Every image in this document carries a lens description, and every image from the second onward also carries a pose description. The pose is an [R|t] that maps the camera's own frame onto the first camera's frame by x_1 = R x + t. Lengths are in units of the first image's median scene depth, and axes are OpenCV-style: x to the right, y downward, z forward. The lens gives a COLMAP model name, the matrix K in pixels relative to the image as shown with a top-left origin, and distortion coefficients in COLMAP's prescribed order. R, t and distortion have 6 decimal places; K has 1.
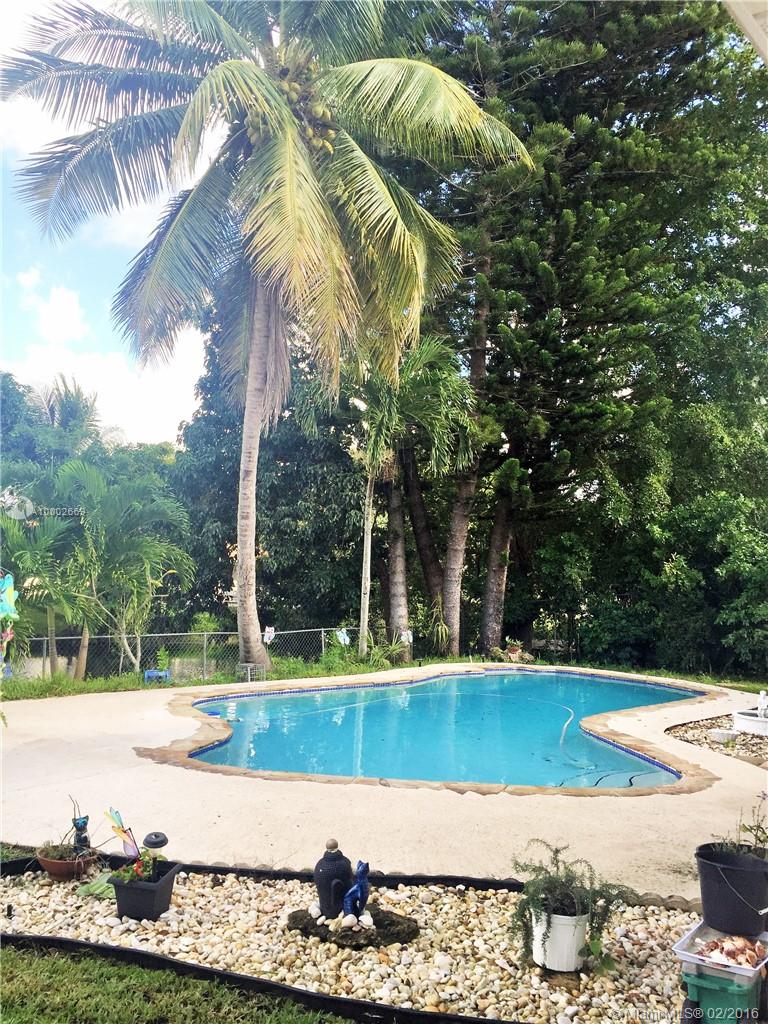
lens RADIAL K [[898.4, 0, 381.5], [0, 898.4, 512.3], [0, 0, 1]] dist [0.057802, -0.091125]
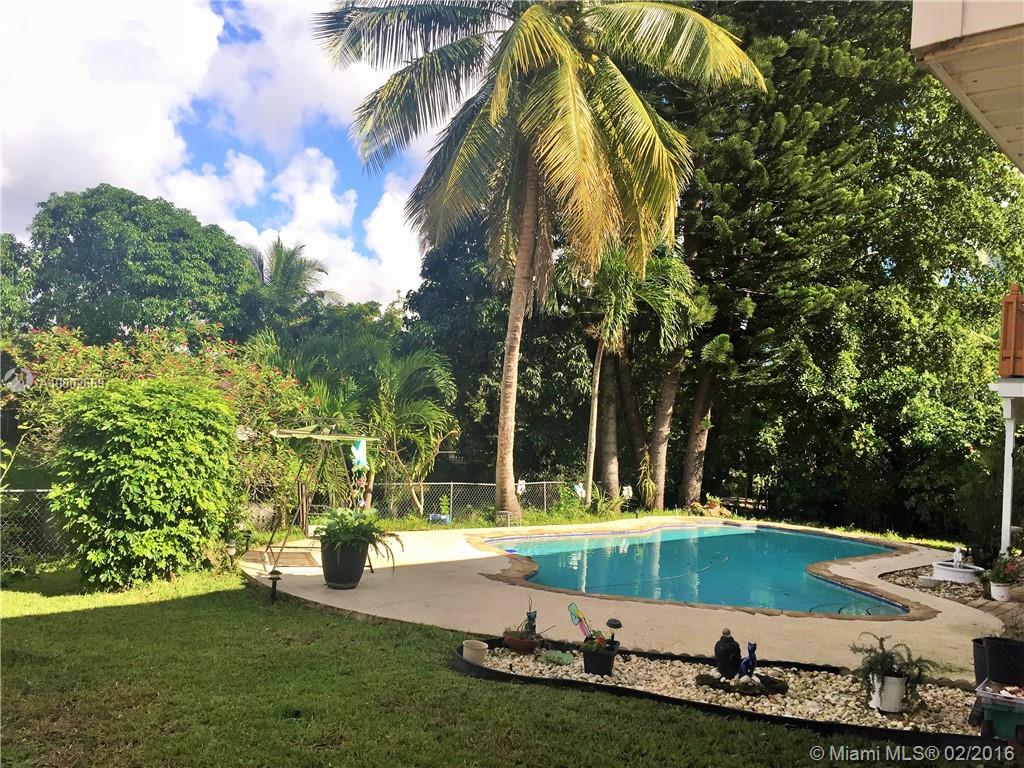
lens RADIAL K [[898.4, 0, 509.5], [0, 898.4, 382.4], [0, 0, 1]] dist [0.057802, -0.091125]
pose [[0.999505, 0.025381, -0.018566, -0.111911], [-0.024982, 0.999458, 0.021416, -0.021080], [0.019100, -0.020942, 0.999598, -0.144302]]
